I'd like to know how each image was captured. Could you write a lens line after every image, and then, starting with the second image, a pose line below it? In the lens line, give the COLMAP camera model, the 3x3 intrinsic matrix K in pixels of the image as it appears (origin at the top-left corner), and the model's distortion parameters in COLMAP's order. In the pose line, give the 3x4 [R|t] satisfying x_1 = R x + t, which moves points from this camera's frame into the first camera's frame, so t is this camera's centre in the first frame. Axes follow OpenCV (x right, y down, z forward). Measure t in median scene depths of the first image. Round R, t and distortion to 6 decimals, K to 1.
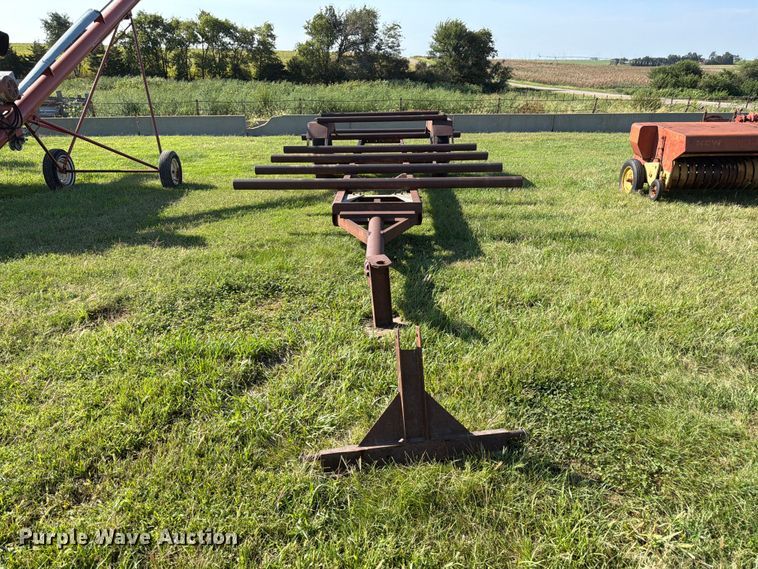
lens RADIAL K [[544.1, 0, 383.4], [0, 544.1, 291.7], [0, 0, 1]] dist [0.010523, -0.020934]
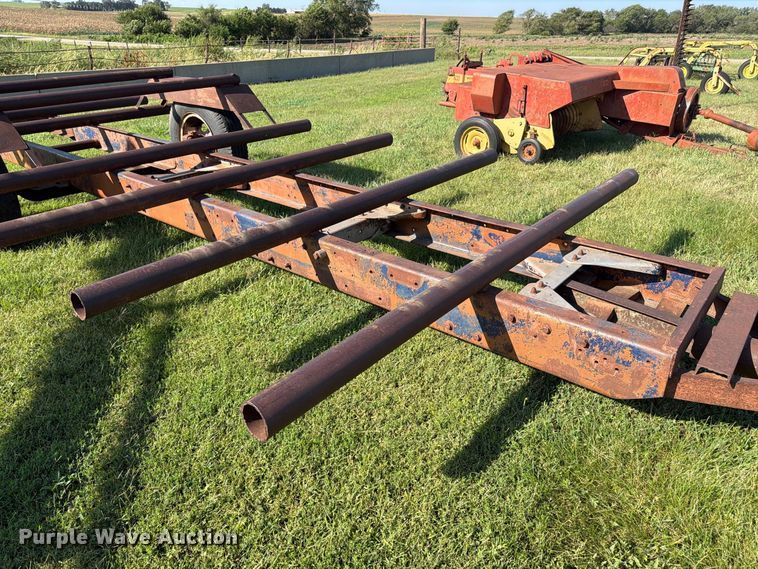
lens RADIAL K [[535.6, 0, 382.4], [0, 535.6, 282.9], [0, 0, 1]] dist [0.044262, -0.053441]
pose [[0.634551, -0.328929, 0.699393, -0.027382], [0.276947, 0.941596, 0.191567, -0.020526], [-0.721557, 0.072135, 0.688586, 0.057059]]
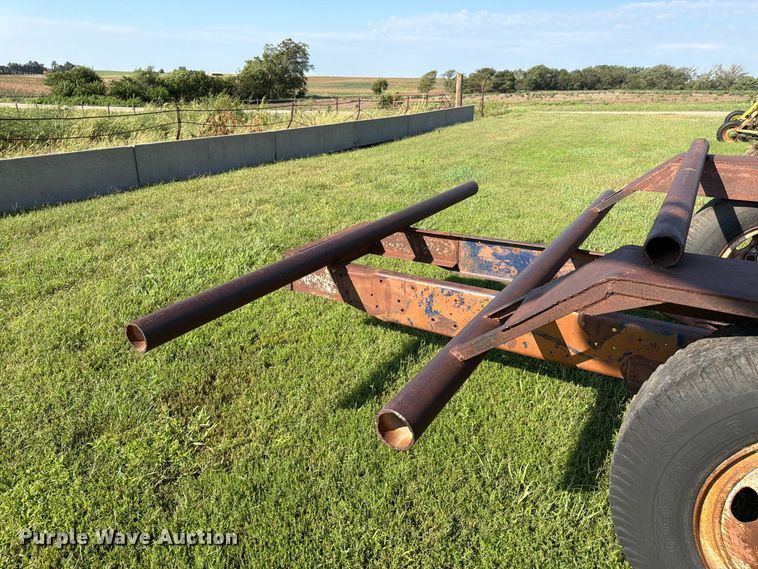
lens RADIAL K [[535.6, 0, 373.0], [0, 535.6, 285.3], [0, 0, 1]] dist [0.044262, -0.053441]
pose [[0.529002, -0.295627, 0.795463, -0.031335], [0.313305, 0.939175, 0.140681, -0.043260], [-0.788668, 0.174802, 0.589447, 0.118959]]
